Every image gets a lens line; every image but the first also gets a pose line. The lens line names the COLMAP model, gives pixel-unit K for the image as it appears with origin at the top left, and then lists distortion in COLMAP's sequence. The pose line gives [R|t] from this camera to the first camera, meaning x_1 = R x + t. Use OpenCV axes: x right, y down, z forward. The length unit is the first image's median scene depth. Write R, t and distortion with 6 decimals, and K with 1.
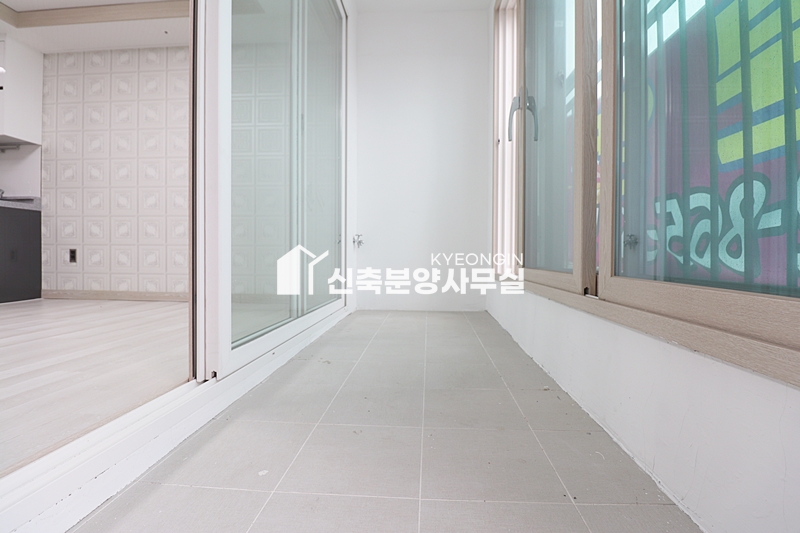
lens RADIAL K [[368.8, 0, 402.1], [0, 368.8, 258.9], [0, 0, 1]] dist [-0.003912, -0.010176]
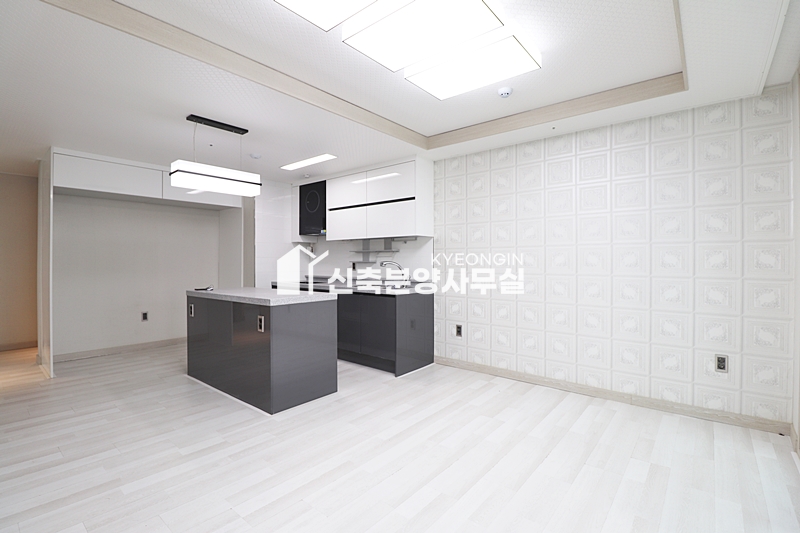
lens RADIAL K [[368.8, 0, 402.7], [0, 368.8, 264.3], [0, 0, 1]] dist [-0.003912, -0.010176]
pose [[0.813805, -0.004447, -0.581121, -0.361305], [0.000473, 0.999975, -0.006990, -0.213630], [0.581138, 0.005414, 0.813787, -0.067775]]
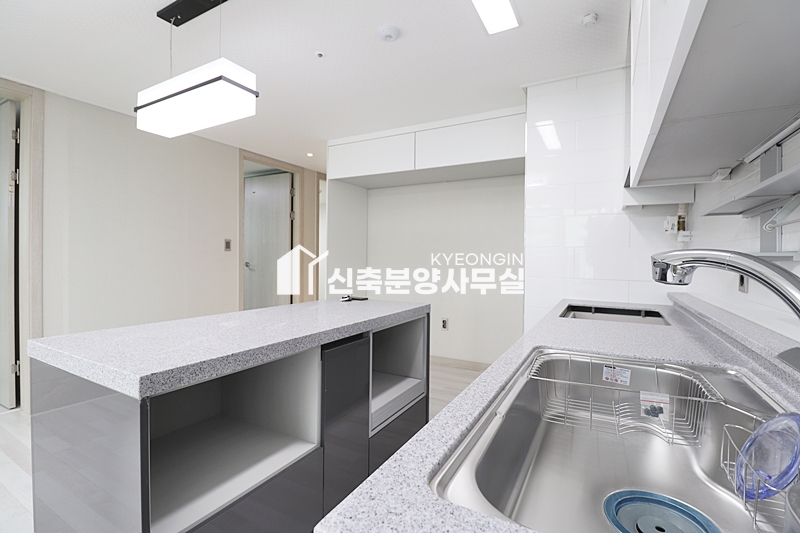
lens RADIAL K [[368.8, 0, 406.8], [0, 368.8, 263.7], [0, 0, 1]] dist [-0.003912, -0.010176]
pose [[-0.417320, 0.001586, -0.908758, -0.928558], [-0.025063, 0.999598, 0.013254, -0.222515], [0.908414, 0.028308, -0.417113, 0.882234]]
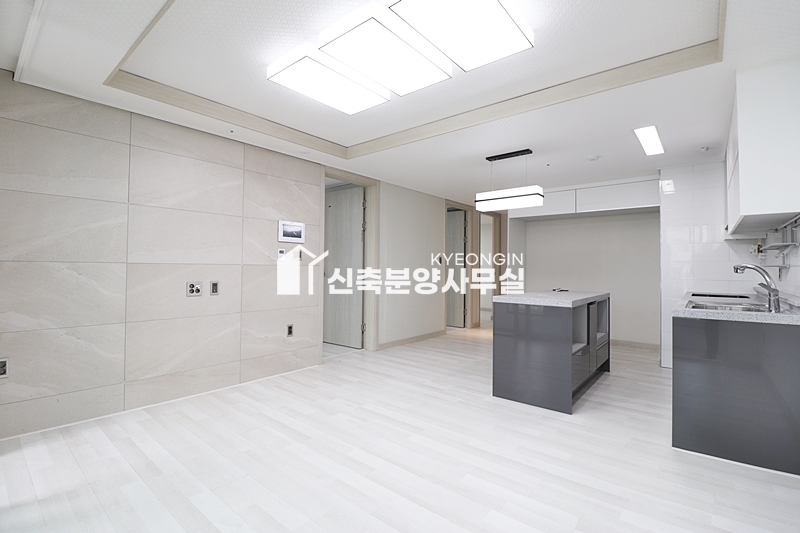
lens RADIAL K [[368.8, 0, 404.7], [0, 368.8, 262.5], [0, 0, 1]] dist [-0.003912, -0.010176]
pose [[-0.576703, -0.027369, -0.816495, -0.158108], [-0.023256, 0.999584, -0.017079, -0.207290], [0.816623, 0.009139, -0.577099, 0.797907]]
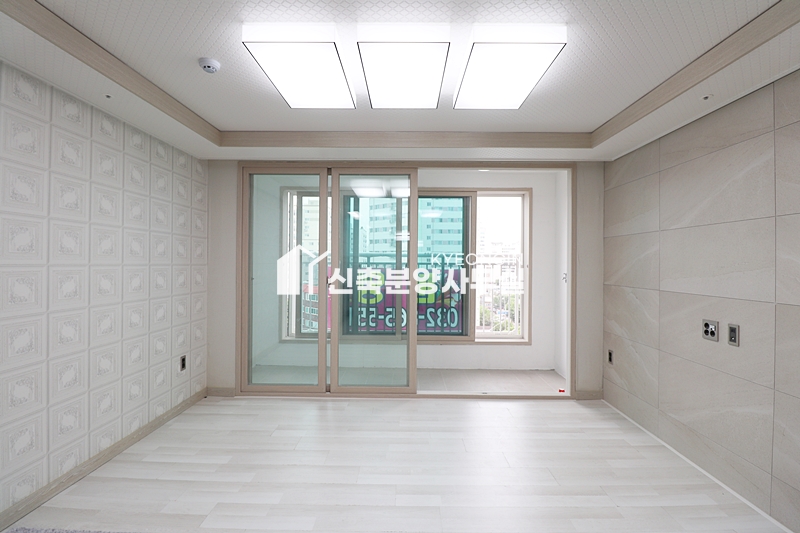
lens RADIAL K [[368.8, 0, 402.8], [0, 368.8, 262.9], [0, 0, 1]] dist [-0.003912, -0.010176]
pose [[-0.061013, -0.009515, 0.998092, -1.257981], [0.004529, 0.999942, 0.009809, -0.278336], [-0.998127, 0.005119, -0.060966, 0.437826]]
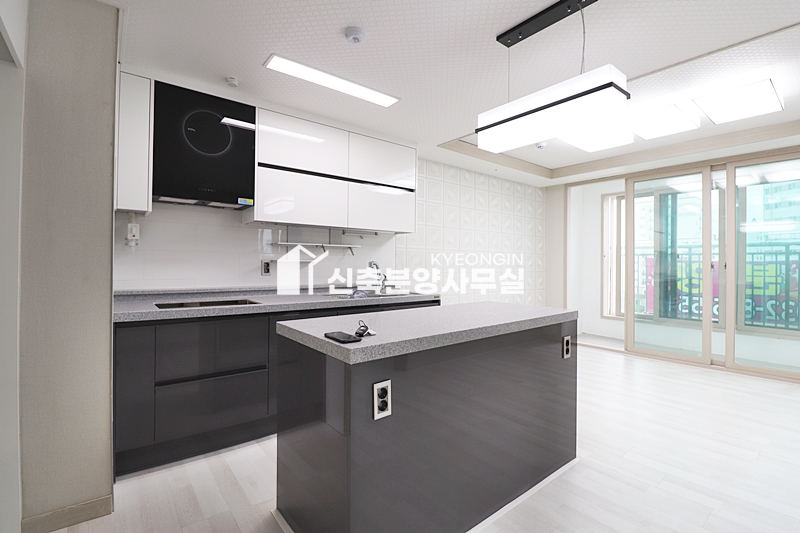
lens RADIAL K [[368.8, 0, 403.5], [0, 368.8, 261.0], [0, 0, 1]] dist [-0.003912, -0.010176]
pose [[0.732984, 0.001899, 0.680243, -1.743725], [0.006684, 0.999928, -0.009993, -0.222987], [-0.680213, 0.011872, 0.732919, 0.163449]]
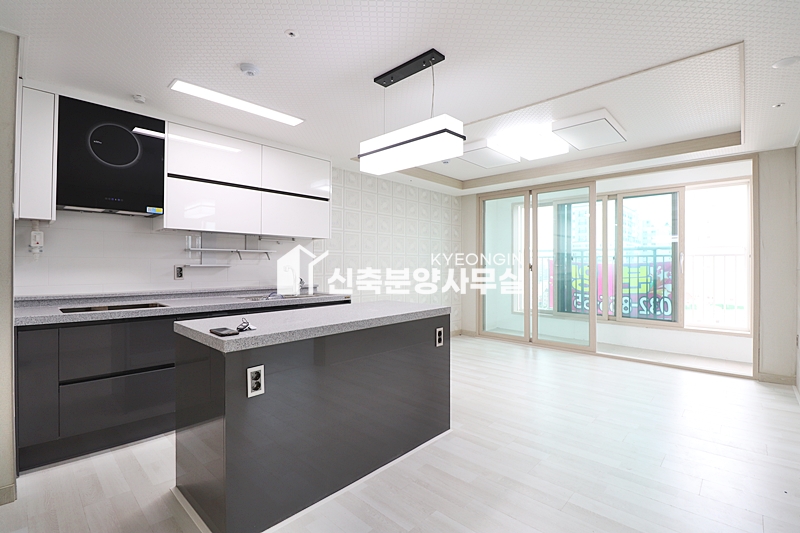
lens RADIAL K [[368.8, 0, 403.2], [0, 368.8, 262.8], [0, 0, 1]] dist [-0.003912, -0.010176]
pose [[0.630285, -0.002478, 0.776360, -1.746219], [0.011797, 0.999910, -0.006386, -0.229343], [-0.776274, 0.013183, 0.630258, 0.016468]]
